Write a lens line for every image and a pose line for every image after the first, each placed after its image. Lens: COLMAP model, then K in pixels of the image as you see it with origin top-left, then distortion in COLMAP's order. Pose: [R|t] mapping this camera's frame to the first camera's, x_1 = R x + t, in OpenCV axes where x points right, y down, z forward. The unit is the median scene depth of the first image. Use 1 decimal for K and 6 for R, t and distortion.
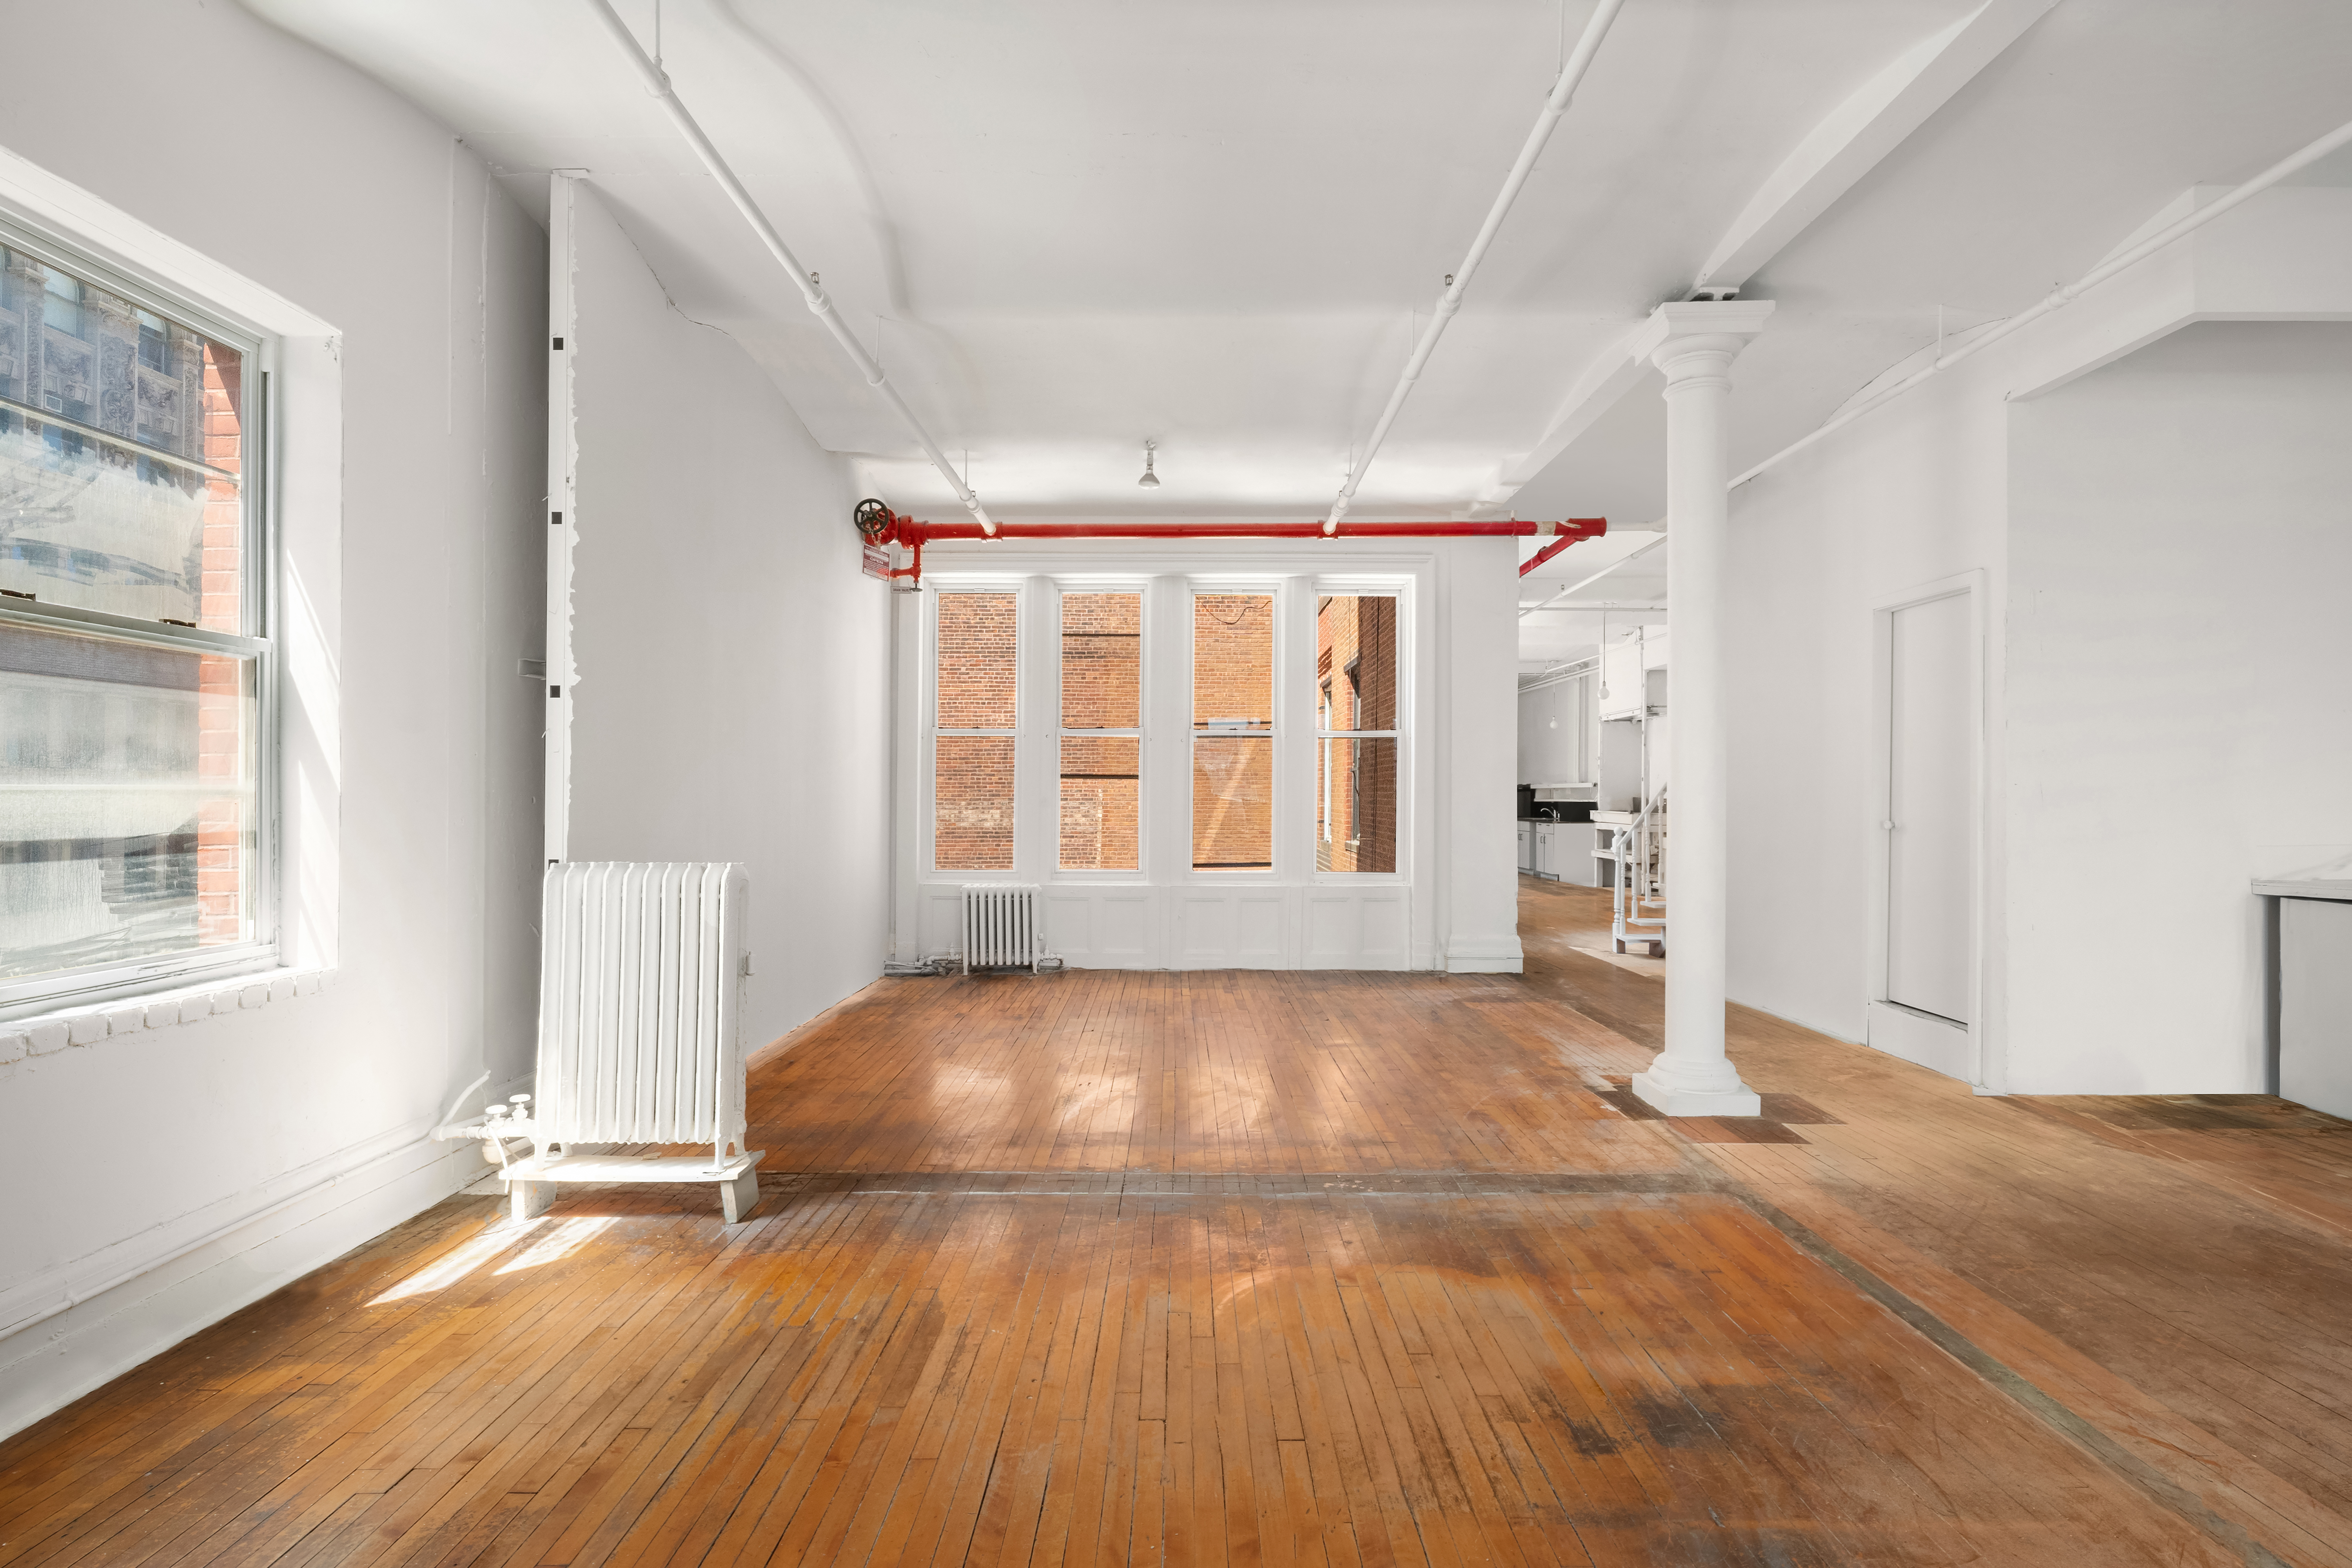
lens RADIAL K [[1203.2, 0, 1176.0], [0, 1203.2, 784.0], [0, 0, 1]] dist [0.001609, -0.000363]
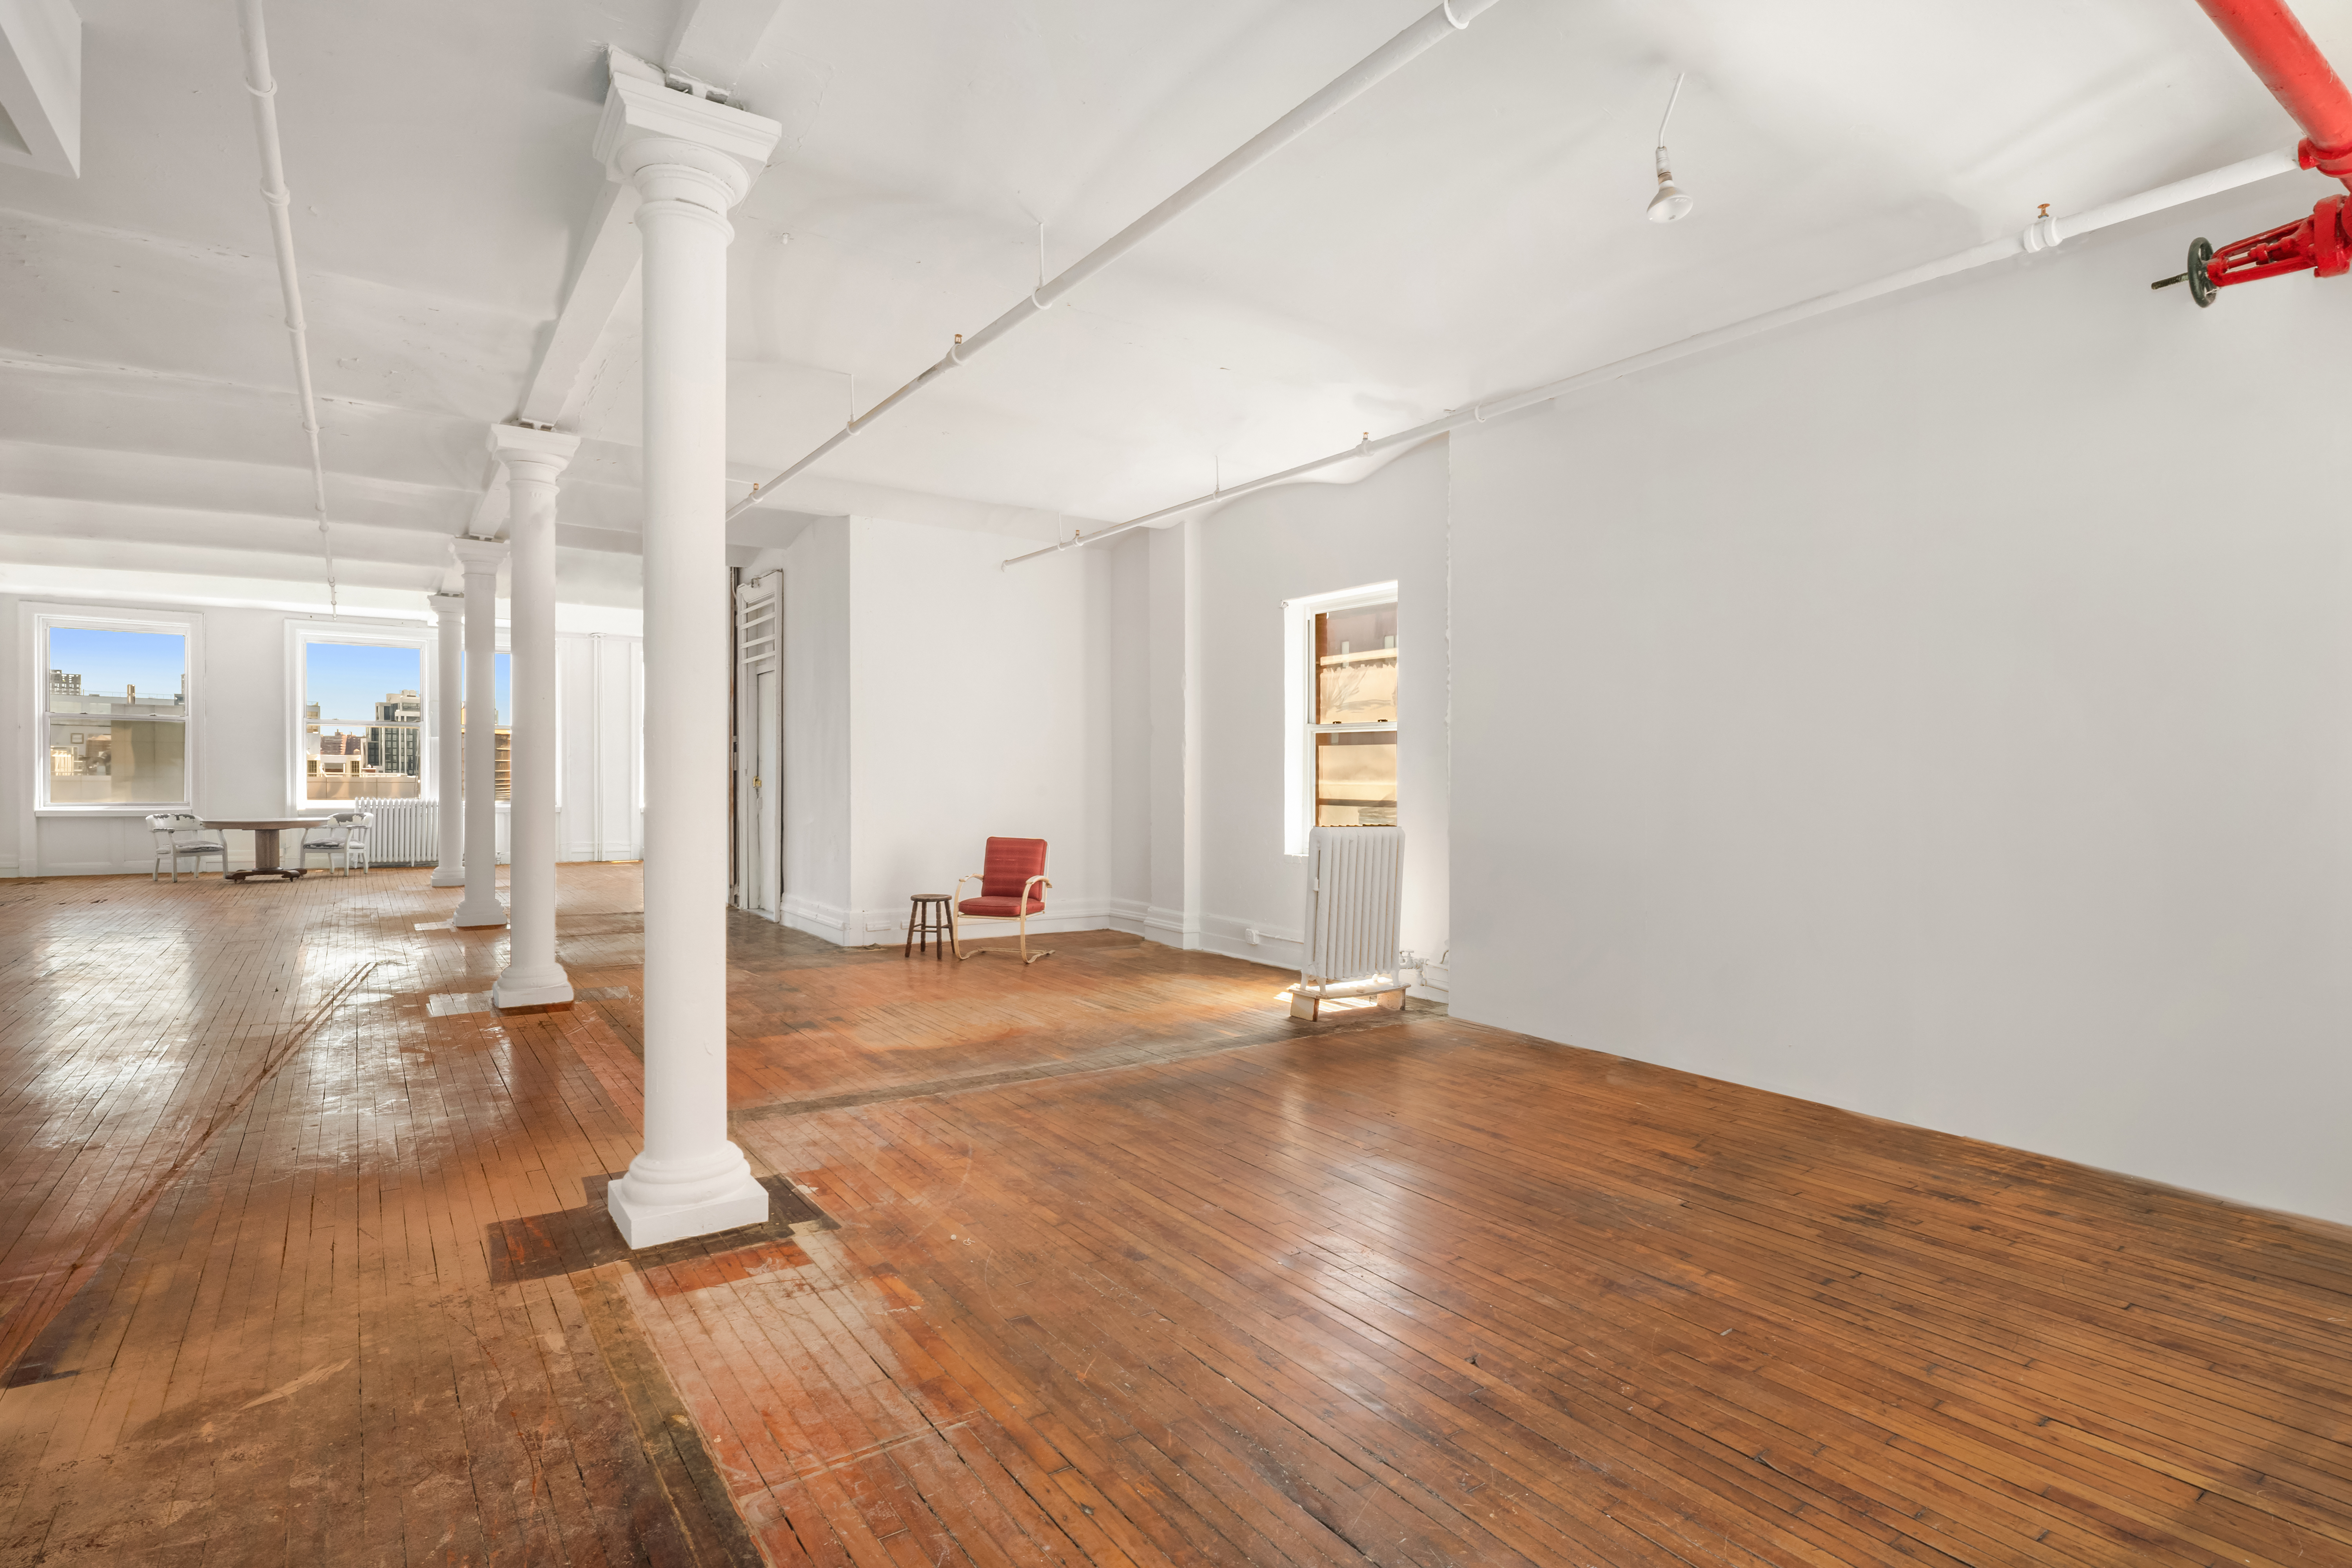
lens RADIAL K [[1153.3, 0, 1205.0], [0, 1153.3, 801.3], [0, 0, 1]] dist [-0.004660, -0.002172]
pose [[-0.803795, -0.001500, -0.594905, 0.966544], [-0.008915, 0.999915, 0.009524, 0.017925], [0.594840, 0.012959, -0.803740, 2.834617]]
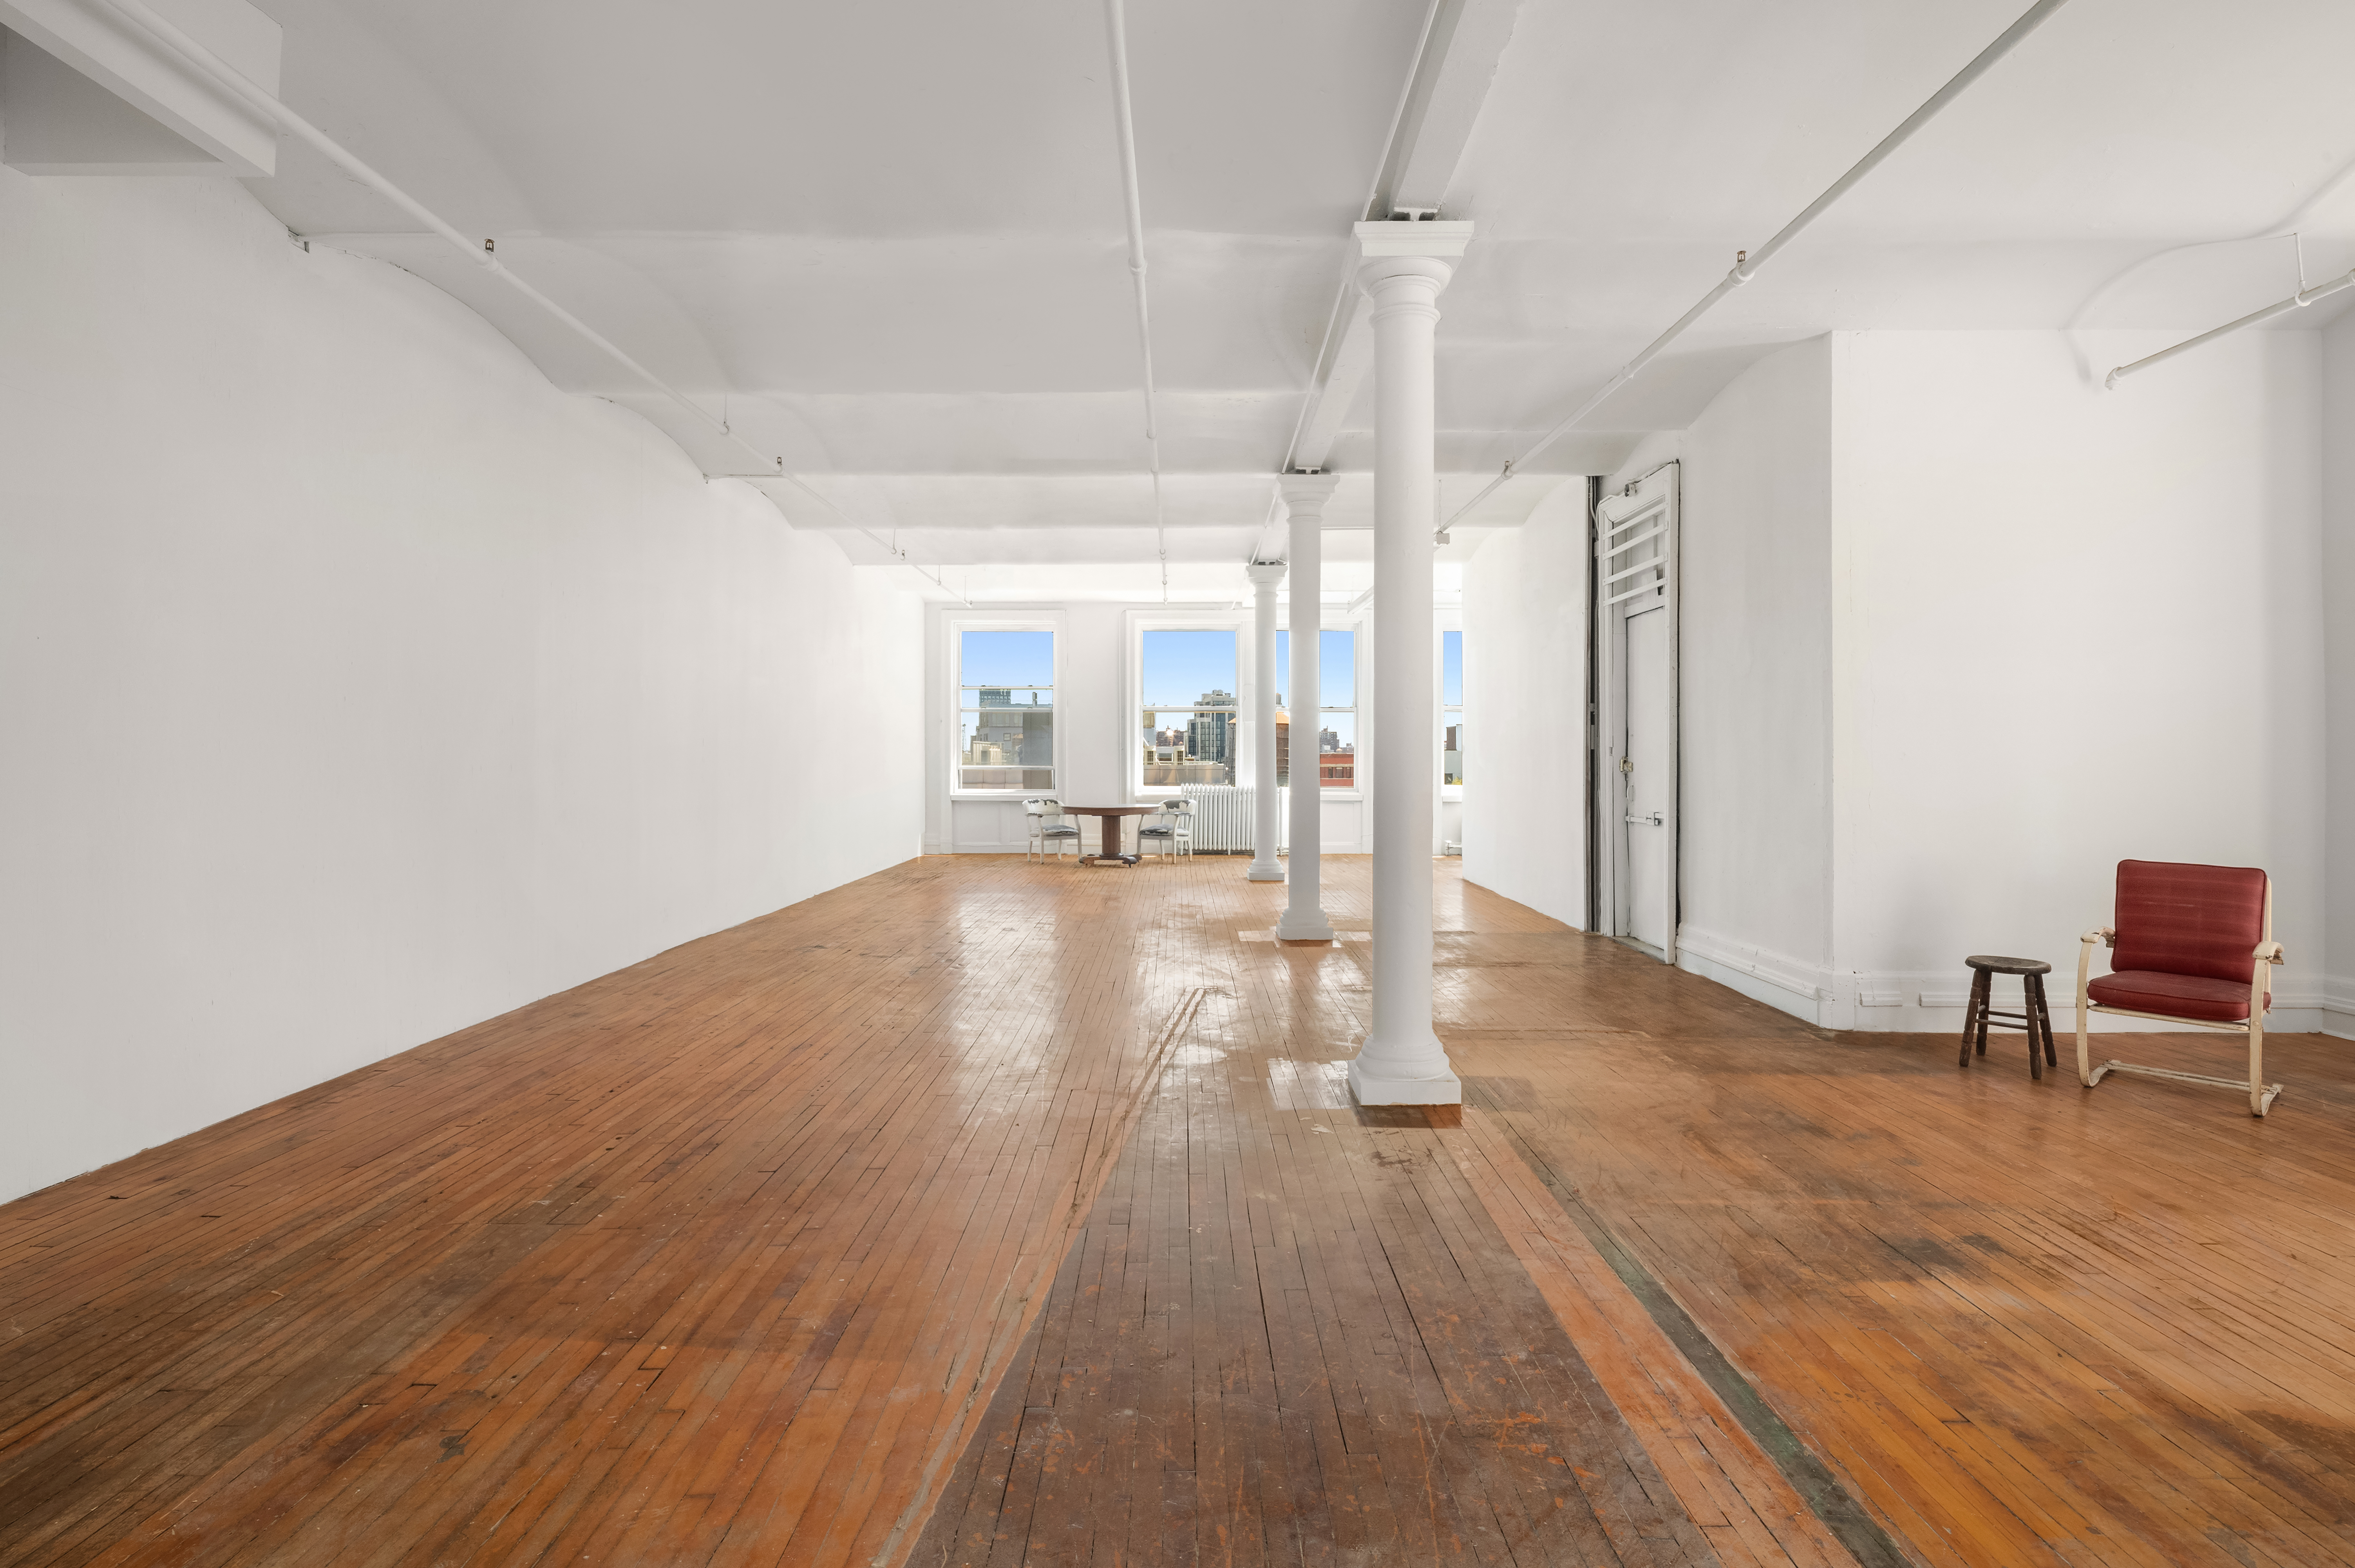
lens RADIAL K [[1204.7, 0, 1177.5], [0, 1204.7, 784.0], [0, 0, 1]] dist [0.001609, -0.000363]
pose [[-0.999986, -0.005121, 0.001101, 0.974633], [-0.005108, 0.999921, 0.011525, 0.023652], [-0.001160, 0.011520, -0.999933, 1.835747]]
